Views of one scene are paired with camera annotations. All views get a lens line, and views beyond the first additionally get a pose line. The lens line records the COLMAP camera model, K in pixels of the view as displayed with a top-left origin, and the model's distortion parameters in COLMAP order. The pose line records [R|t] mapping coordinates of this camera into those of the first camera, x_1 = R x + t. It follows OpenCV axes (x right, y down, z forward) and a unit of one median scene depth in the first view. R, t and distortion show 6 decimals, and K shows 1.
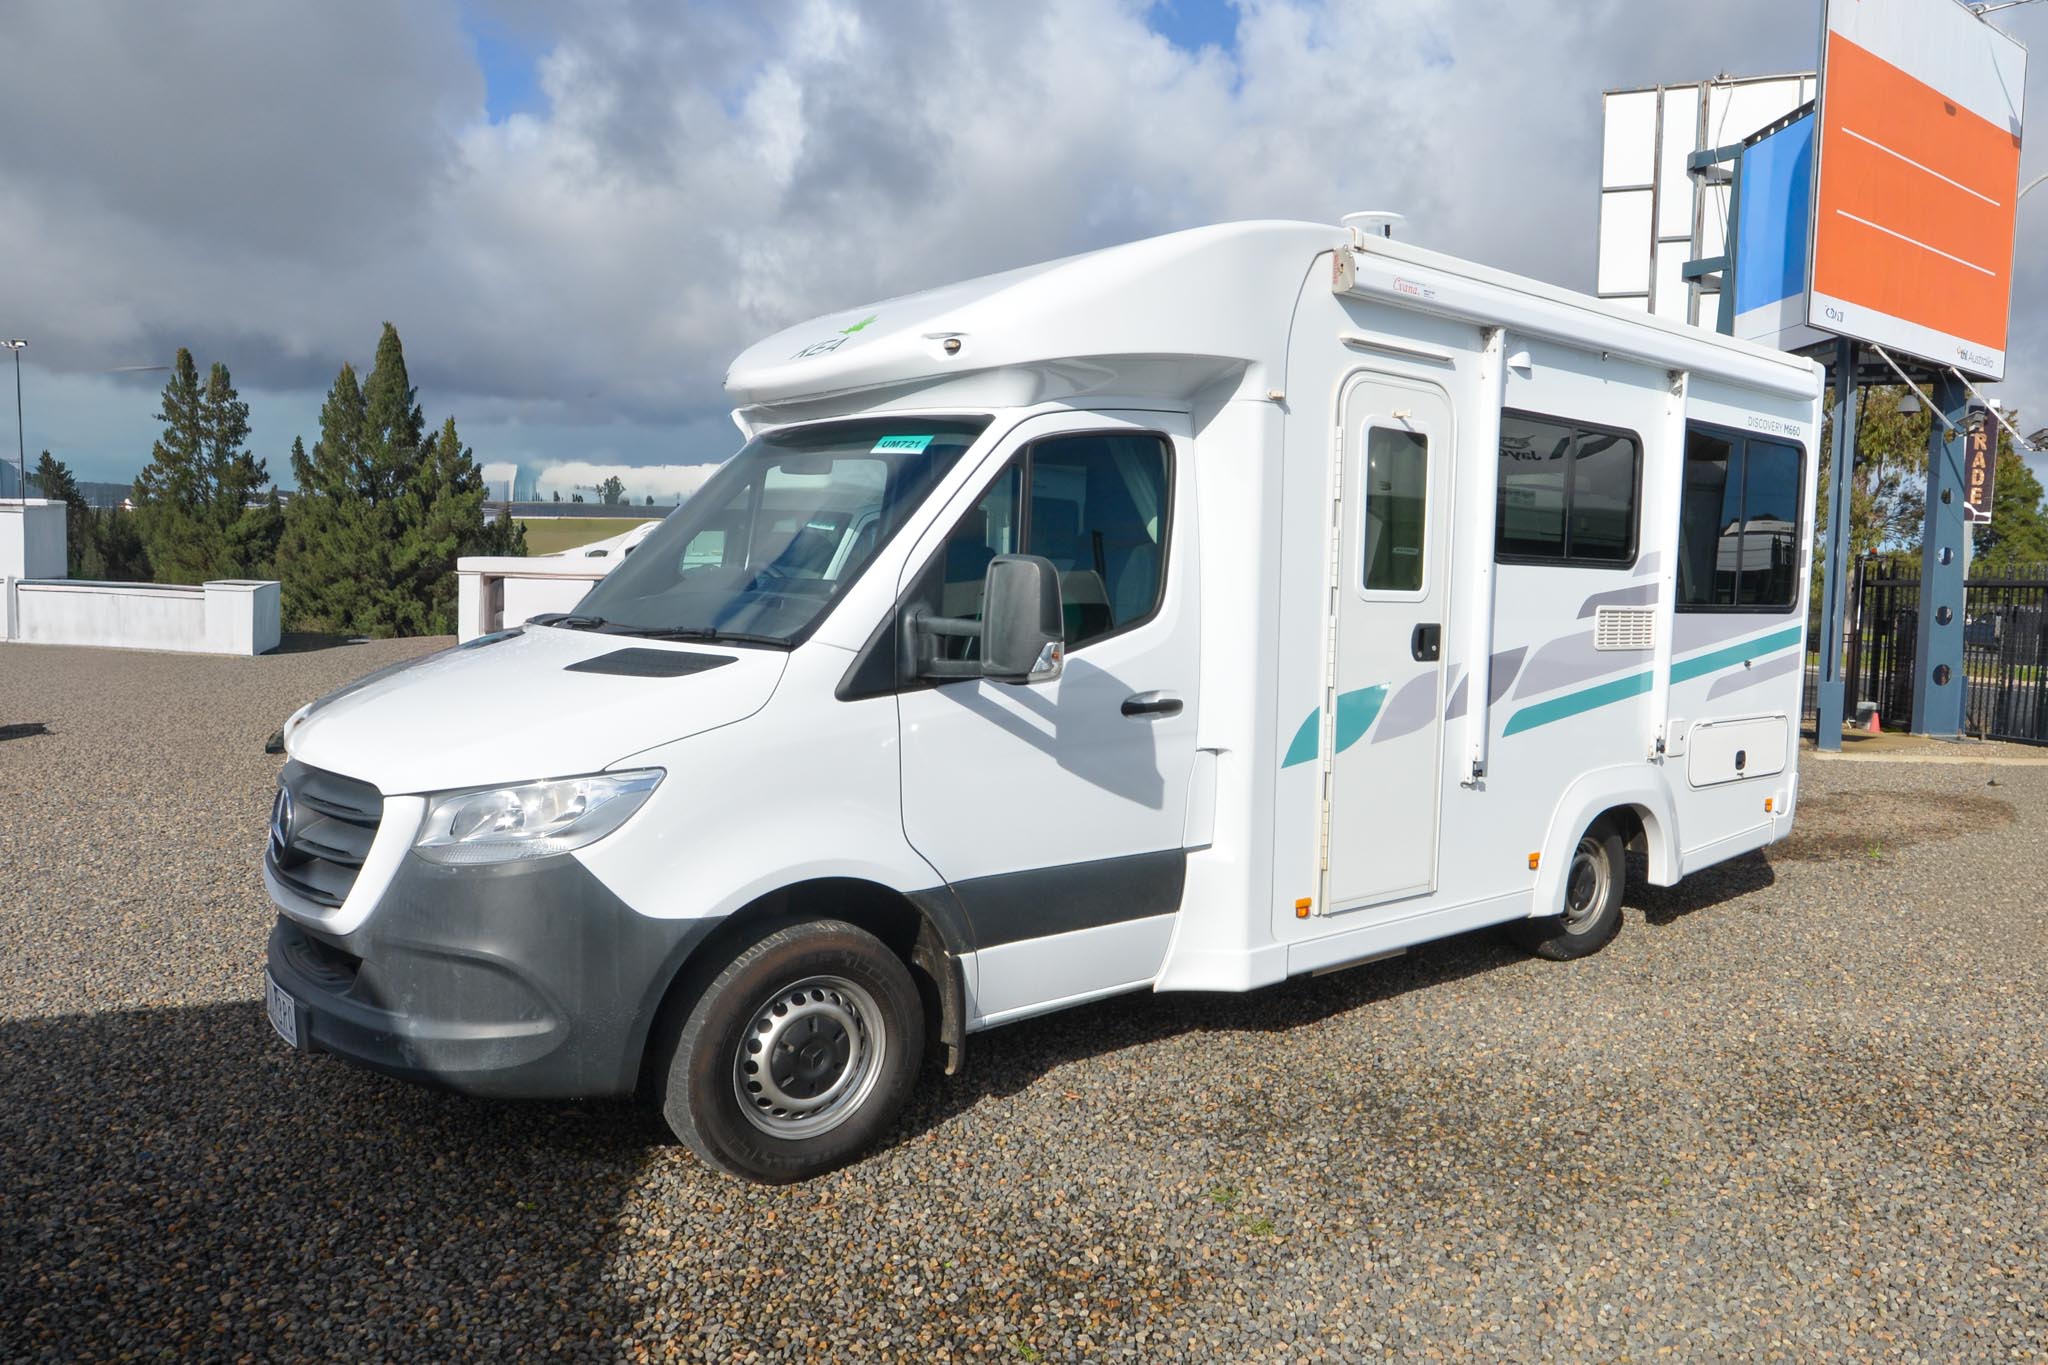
lens RADIAL K [[930.3, 0, 1023.9], [0, 930.3, 684.3], [0, 0, 1]] dist [-0.004832, 0.000222]
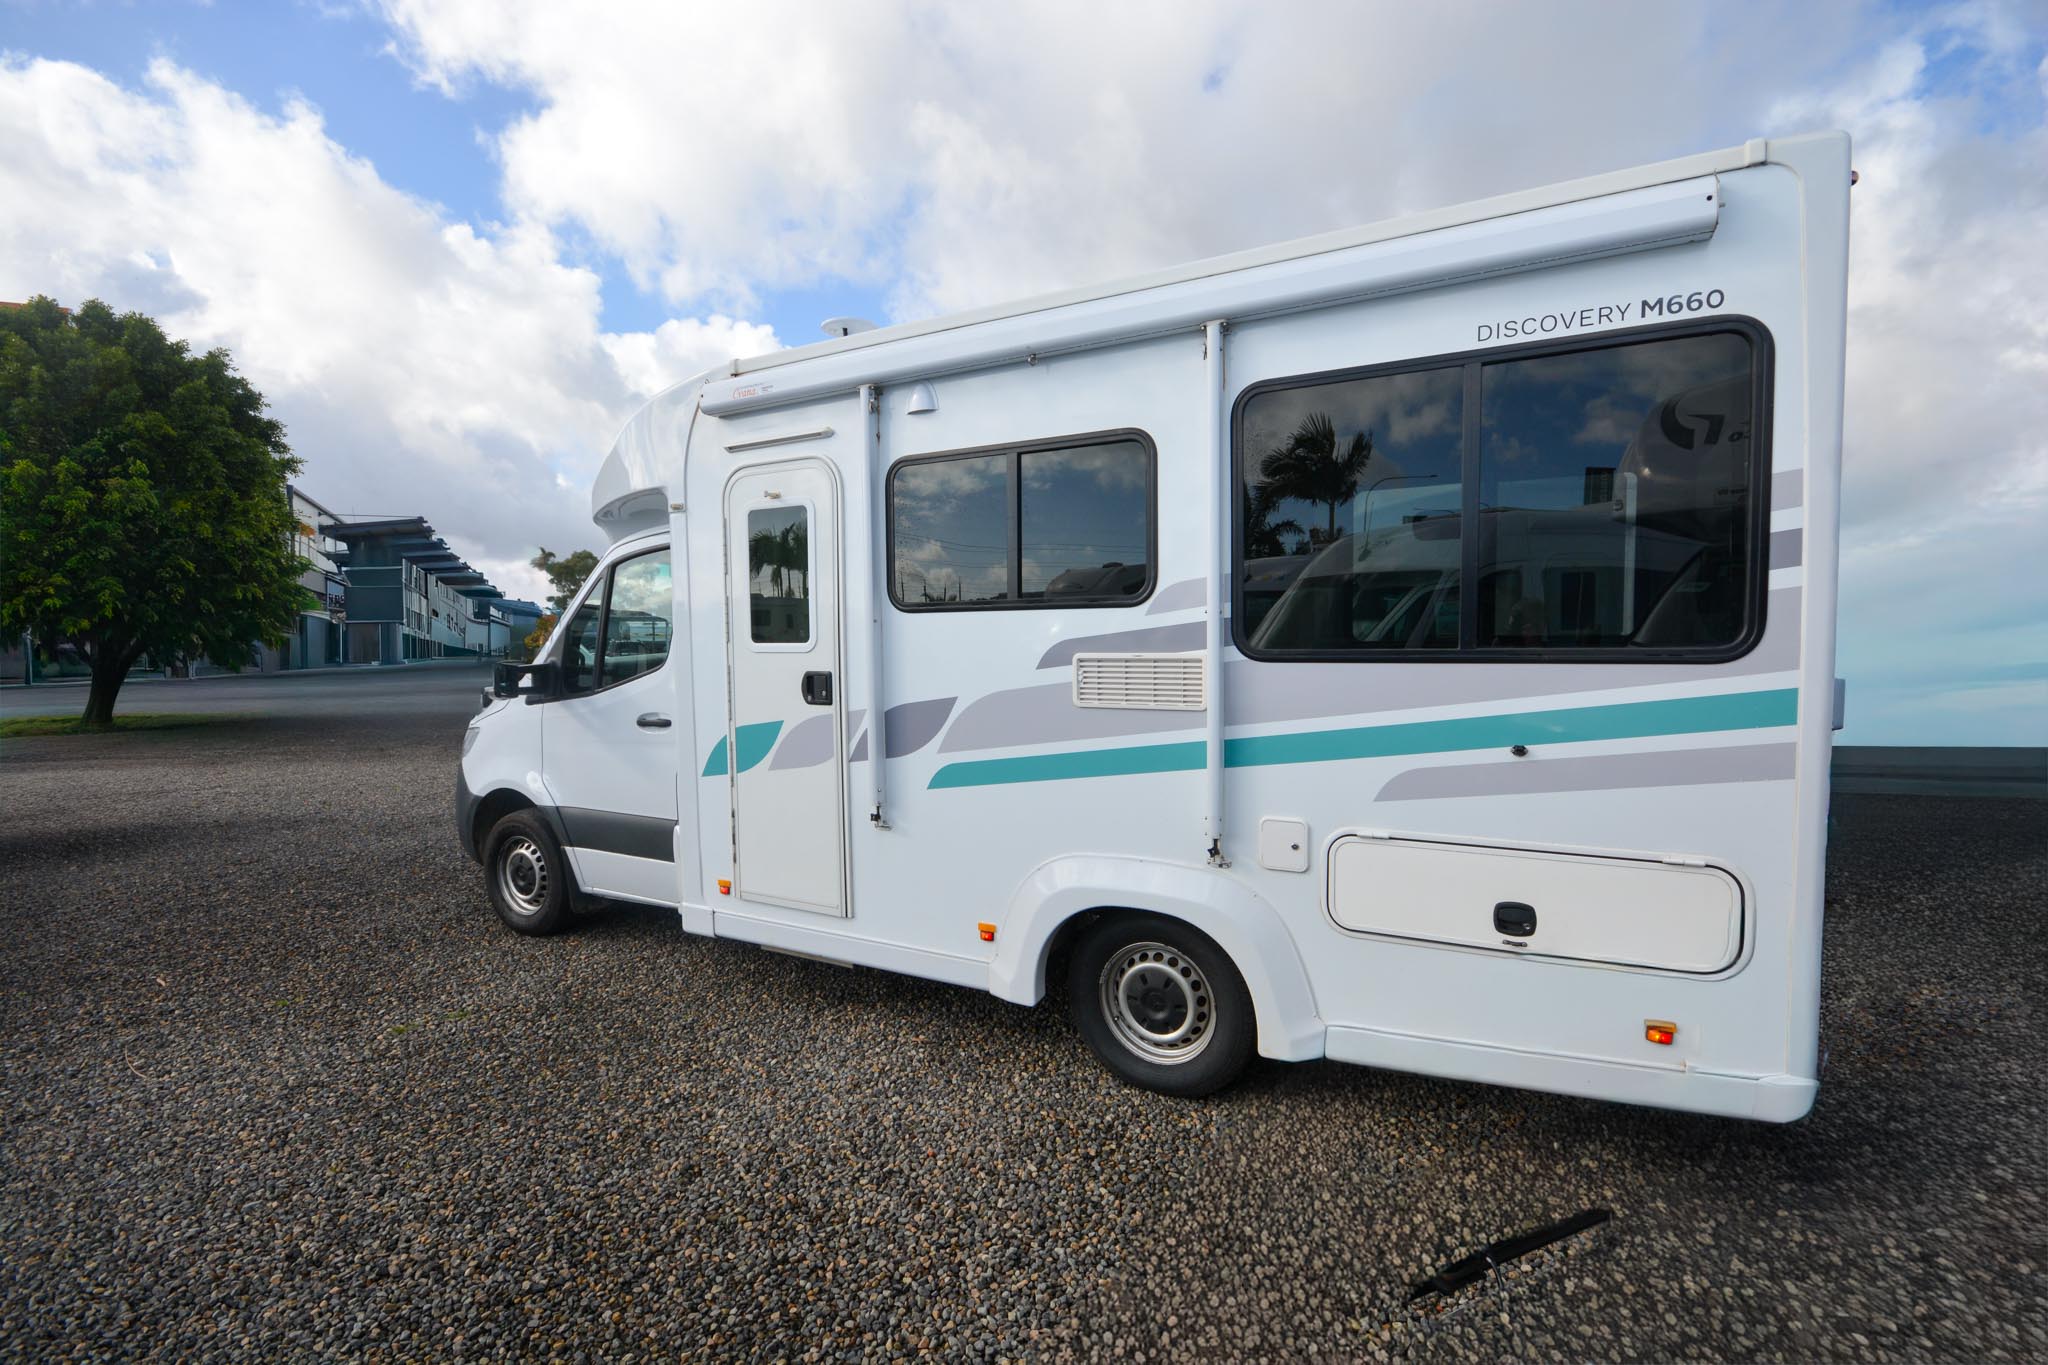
lens RADIAL K [[930.3, 0, 1023.7], [0, 930.3, 682.7], [0, 0, 1]] dist [-0.004832, 0.000222]
pose [[0.534907, 0.051721, -0.843326, 1.511468], [-0.035628, 0.998618, 0.038647, -0.104282], [0.844159, 0.009373, 0.536011, 0.611762]]
